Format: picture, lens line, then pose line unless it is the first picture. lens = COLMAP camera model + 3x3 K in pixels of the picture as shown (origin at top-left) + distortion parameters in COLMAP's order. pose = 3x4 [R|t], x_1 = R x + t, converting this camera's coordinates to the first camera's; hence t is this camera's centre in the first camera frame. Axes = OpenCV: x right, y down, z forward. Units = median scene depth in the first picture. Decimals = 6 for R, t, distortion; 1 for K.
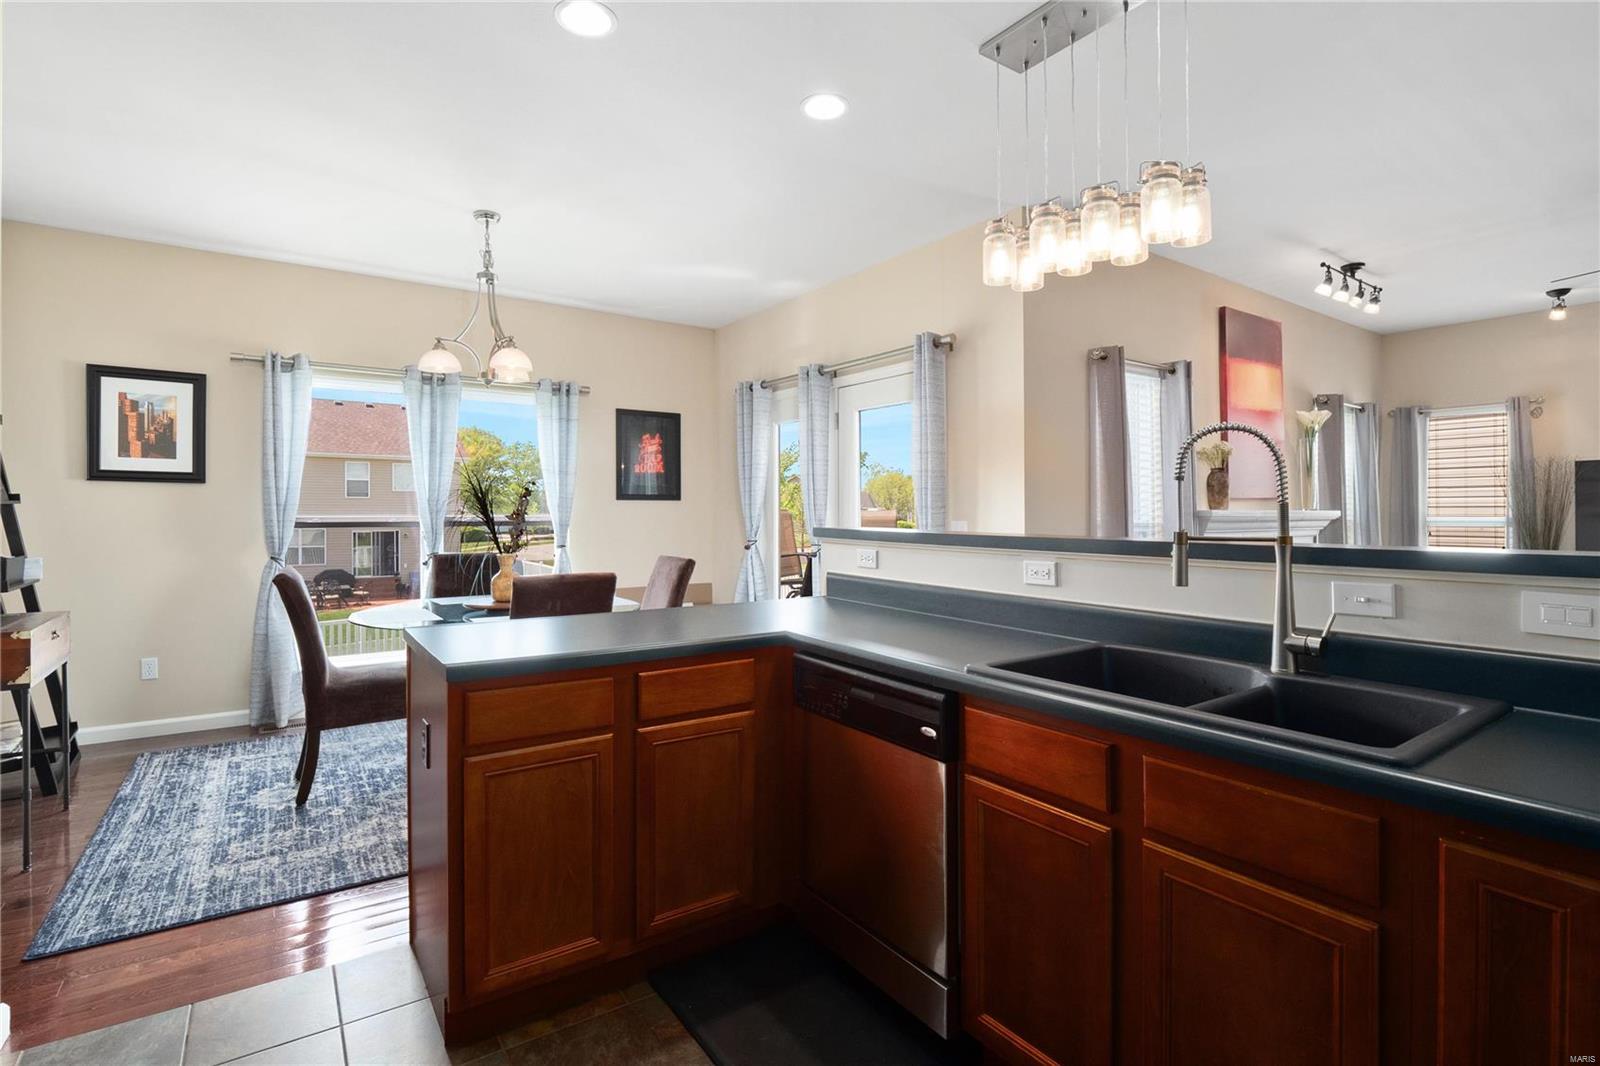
lens RADIAL K [[757.4, 0, 801.4], [0, 757.4, 506.1], [0, 0, 1]] dist [-0.017769, 0.000071]
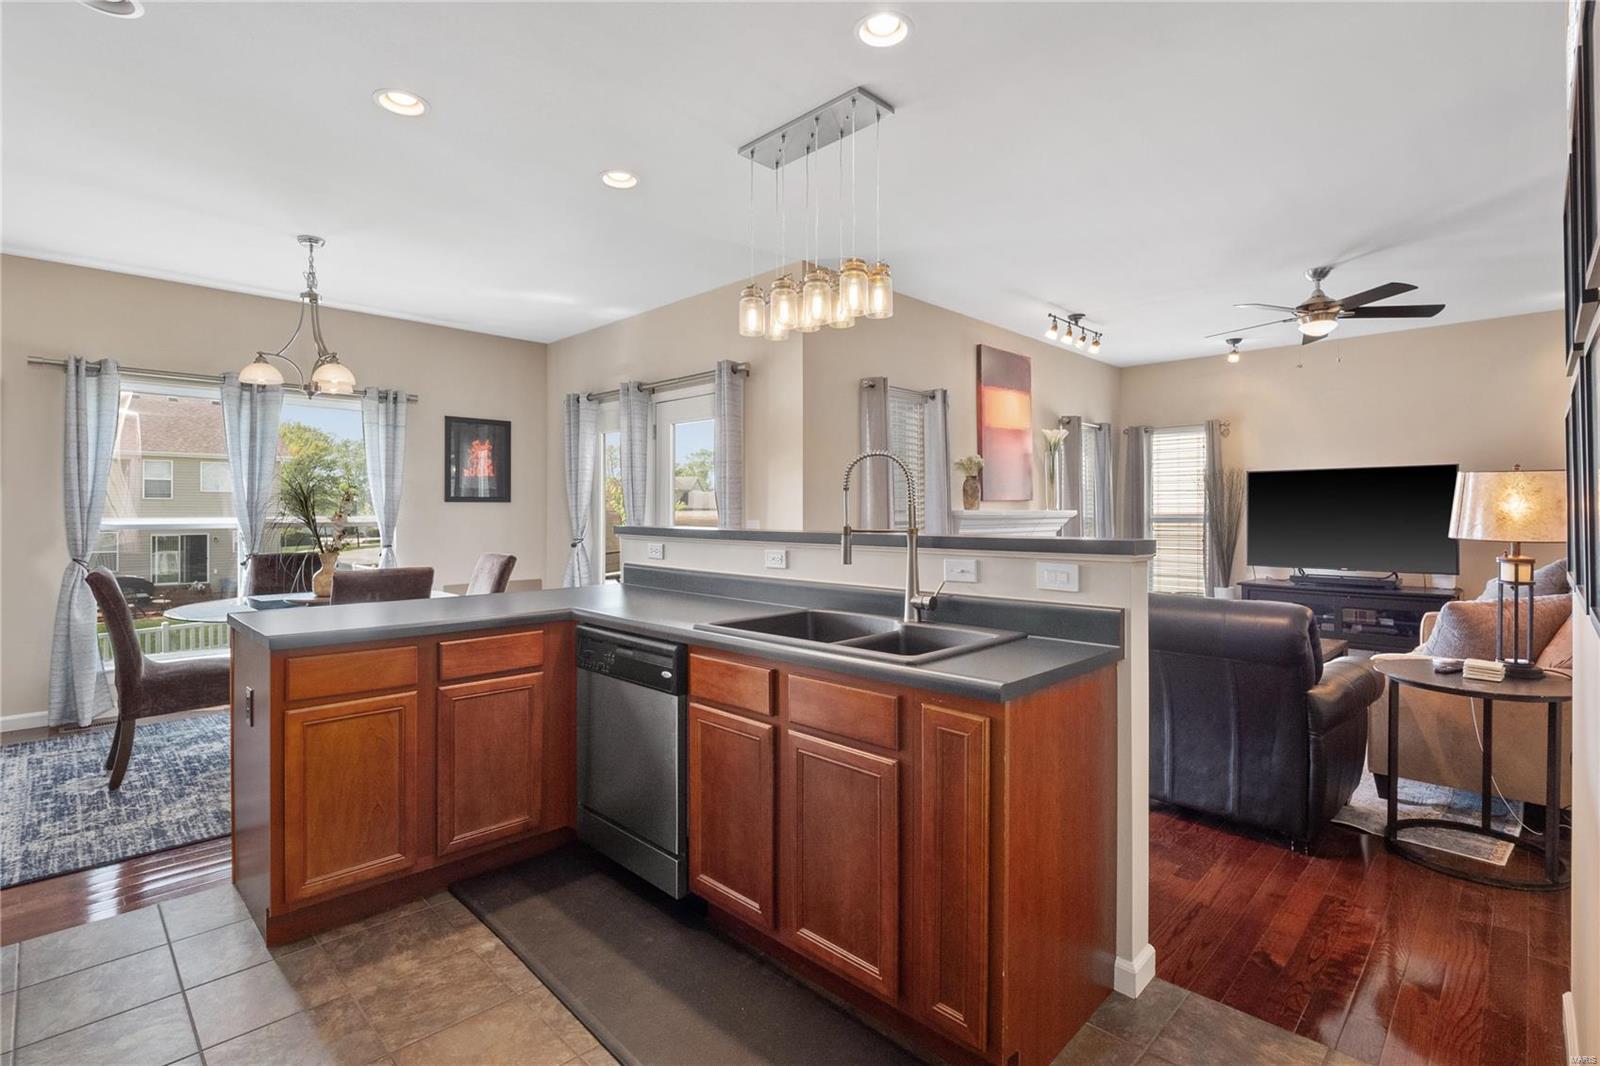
lens RADIAL K [[757.4, 0, 830.3], [0, 757.4, 497.3], [0, 0, 1]] dist [-0.017769, 0.000071]
pose [[0.978379, 0.000685, 0.206819, 0.092765], [0.001705, 0.999934, -0.011380, -0.002425], [-0.206813, 0.011486, 0.978313, -0.209614]]
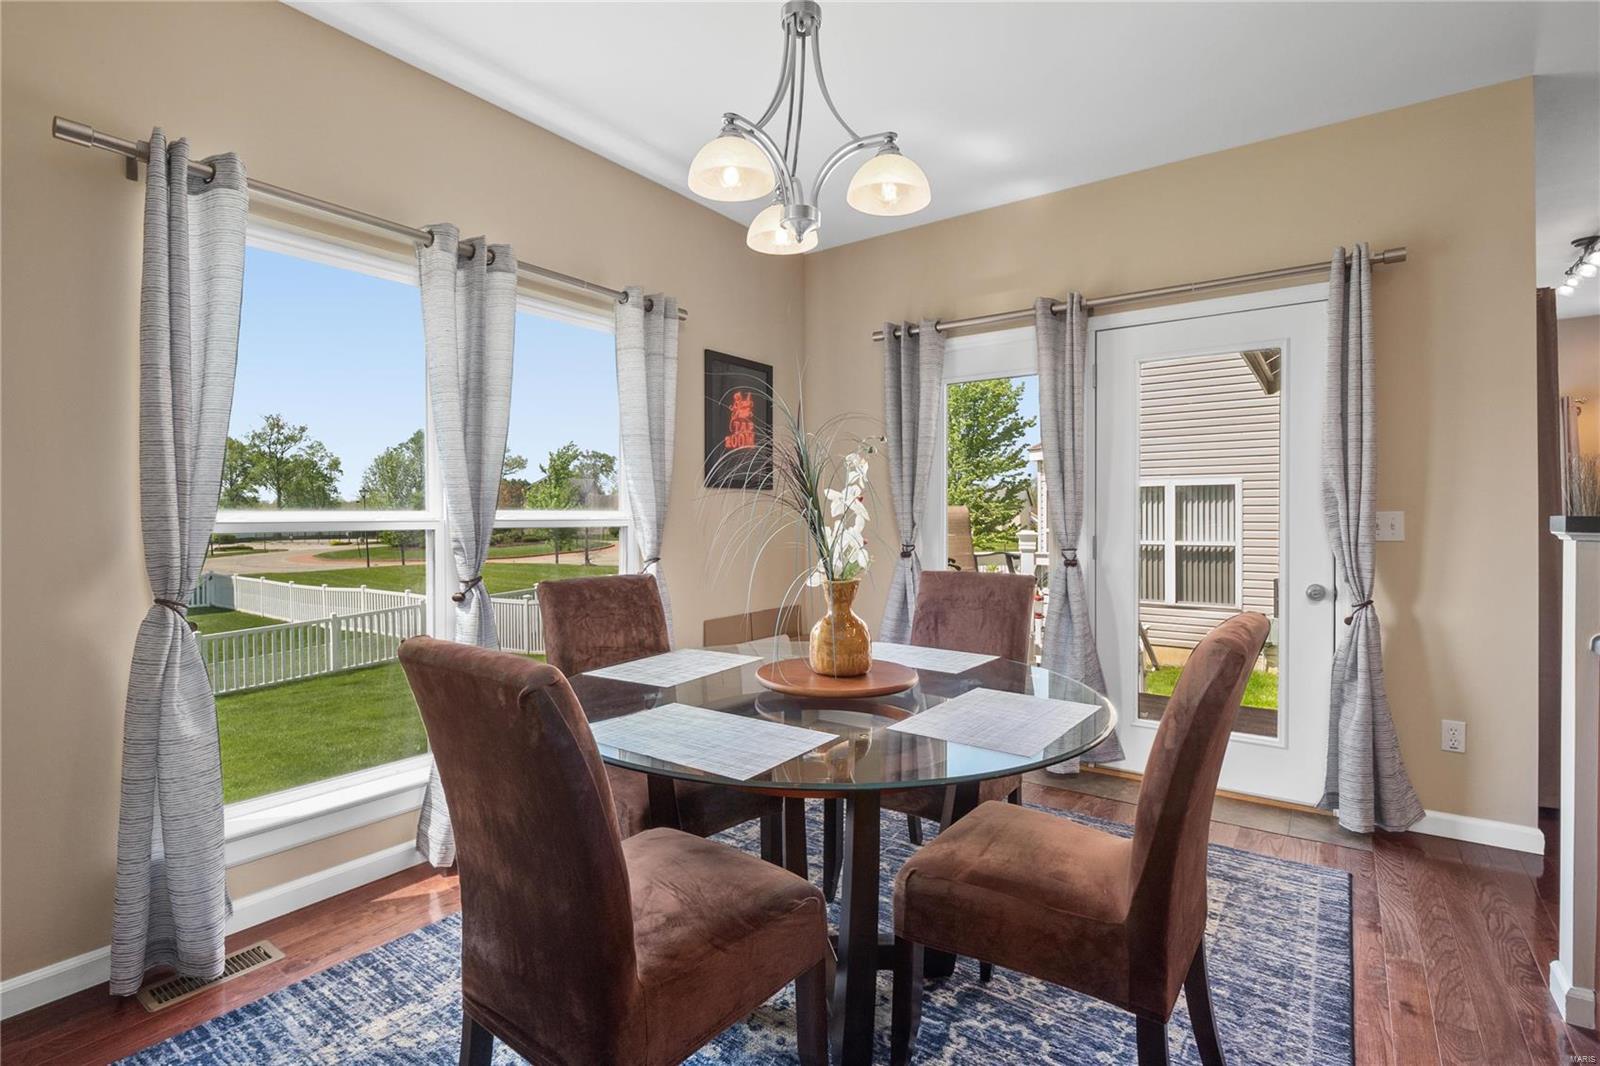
lens RADIAL K [[757.4, 0, 826.6], [0, 757.4, 505.2], [0, 0, 1]] dist [-0.017769, 0.000071]
pose [[0.939420, 0.000159, 0.342767, -0.529486], [0.002331, 0.999974, -0.006854, 0.017239], [-0.342759, 0.007238, 0.939395, 0.491330]]
